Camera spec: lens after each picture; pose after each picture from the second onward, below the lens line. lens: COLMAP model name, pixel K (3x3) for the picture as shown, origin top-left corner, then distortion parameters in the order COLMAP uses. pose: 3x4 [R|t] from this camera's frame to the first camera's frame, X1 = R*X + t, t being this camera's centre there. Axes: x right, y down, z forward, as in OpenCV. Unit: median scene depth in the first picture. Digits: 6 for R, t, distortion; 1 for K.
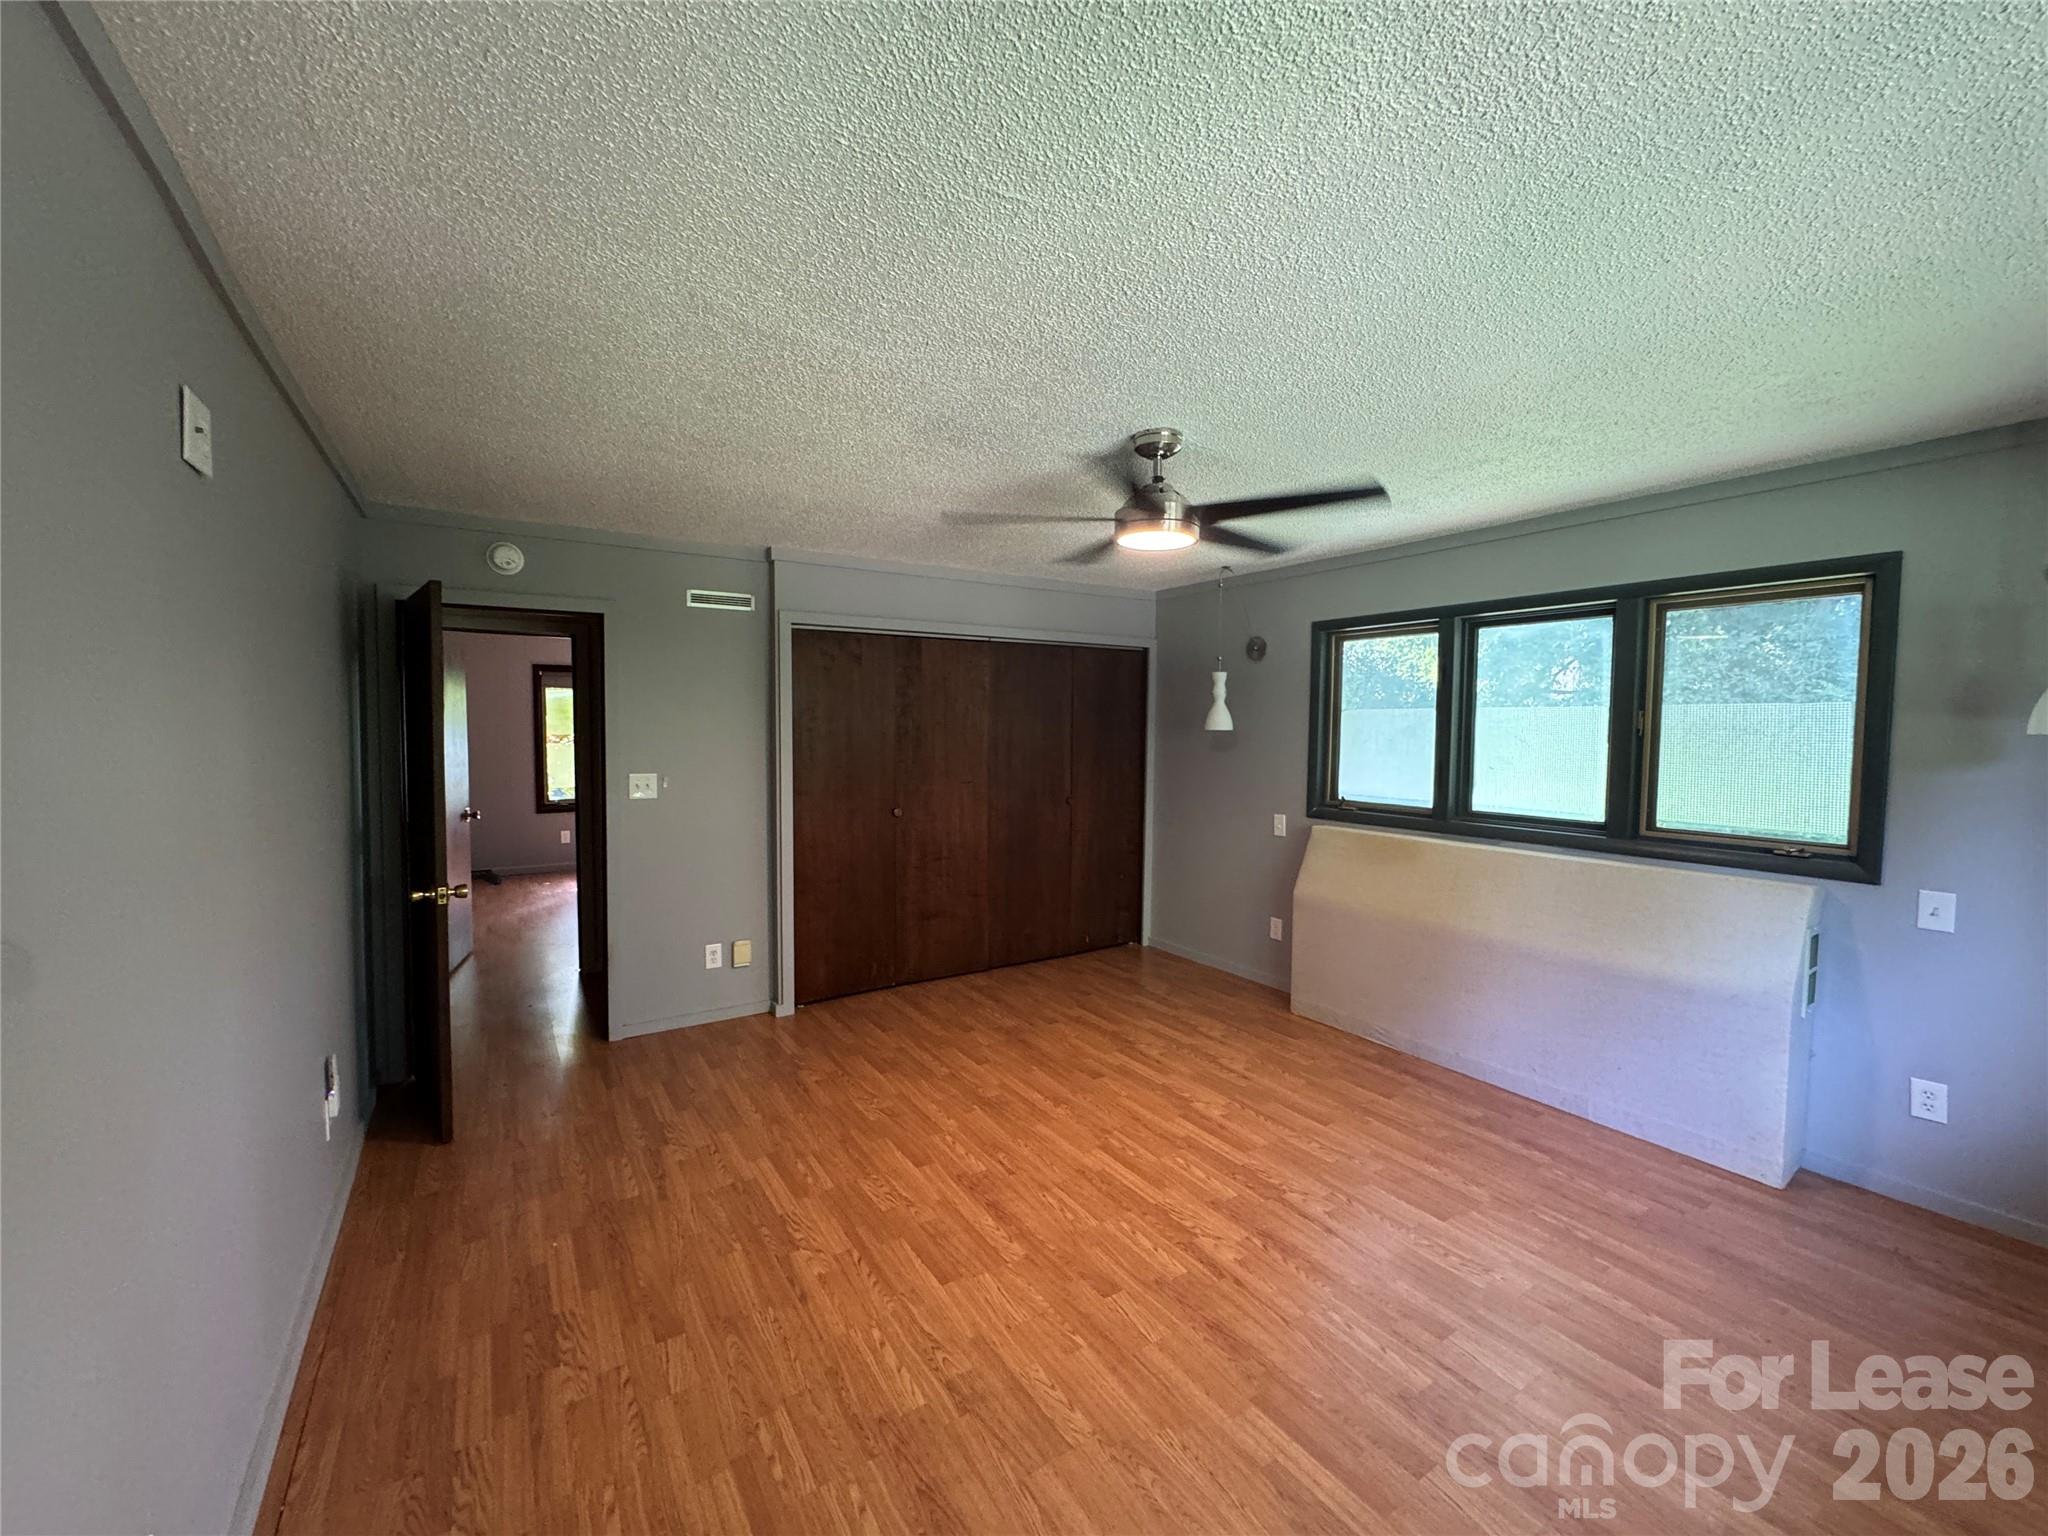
lens RADIAL K [[821.2, 0, 1023.8], [0, 821.2, 766.6], [0, 0, 1]] dist [-0.003541, -0.000095]
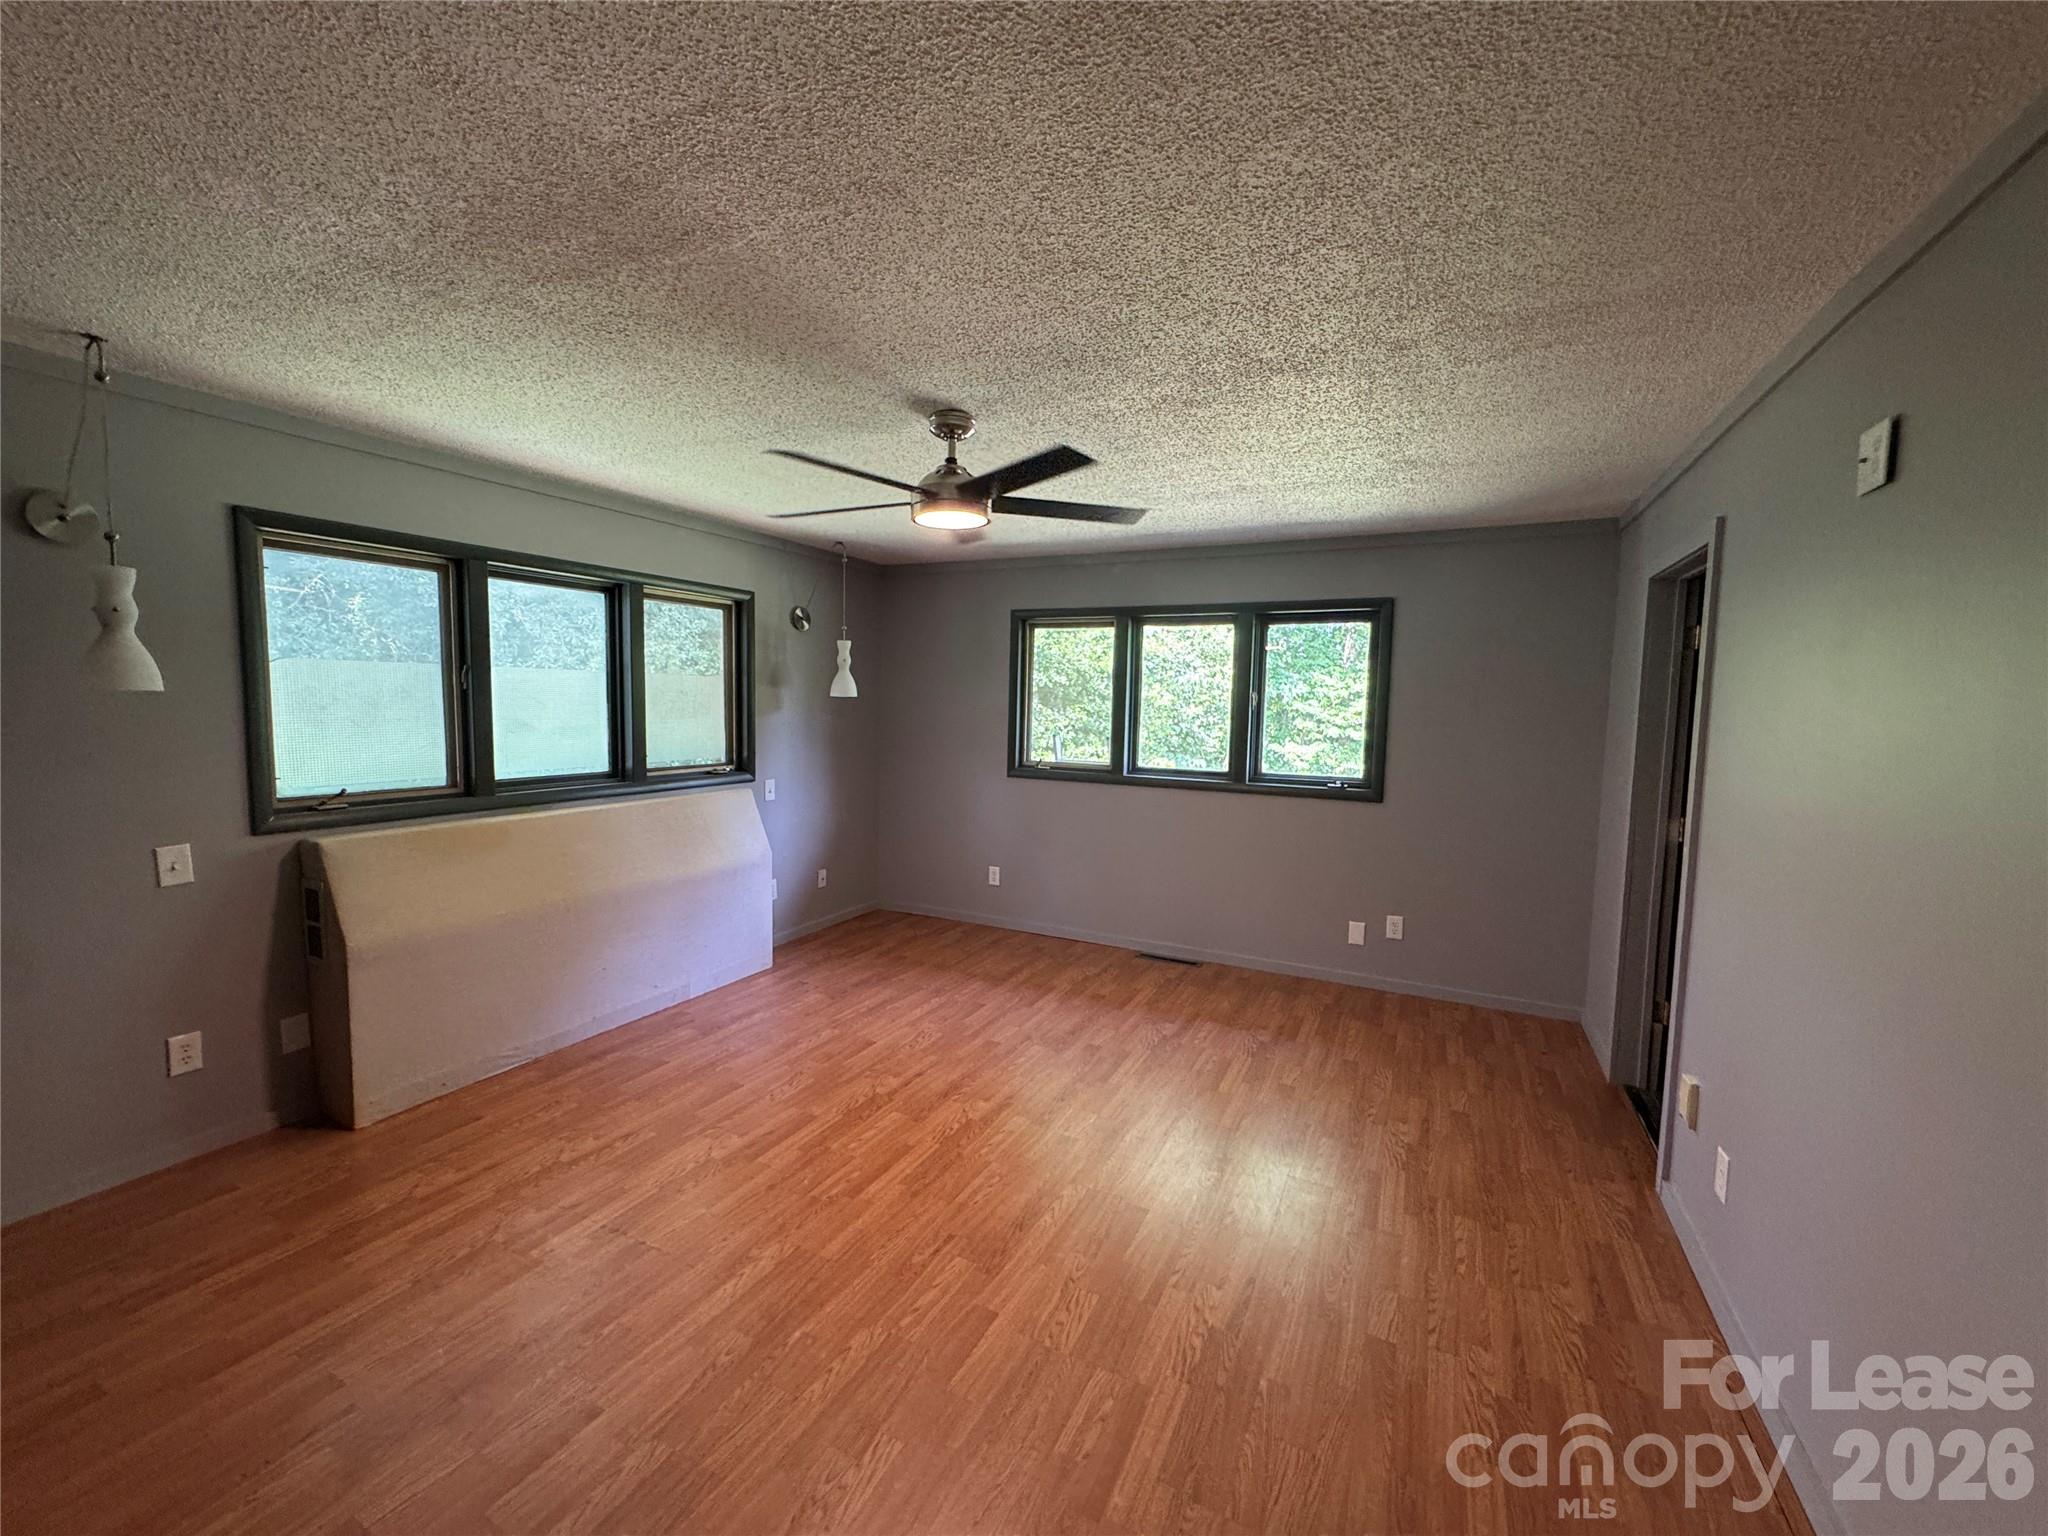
lens RADIAL K [[821.2, 0, 1024.0], [0, 821.2, 767.5], [0, 0, 1]] dist [-0.003541, -0.000095]
pose [[-0.504584, -0.088758, 0.858788, -0.697959], [0.022191, 0.993040, 0.115672, -0.069538], [-0.863078, 0.077424, -0.499102, 1.266335]]
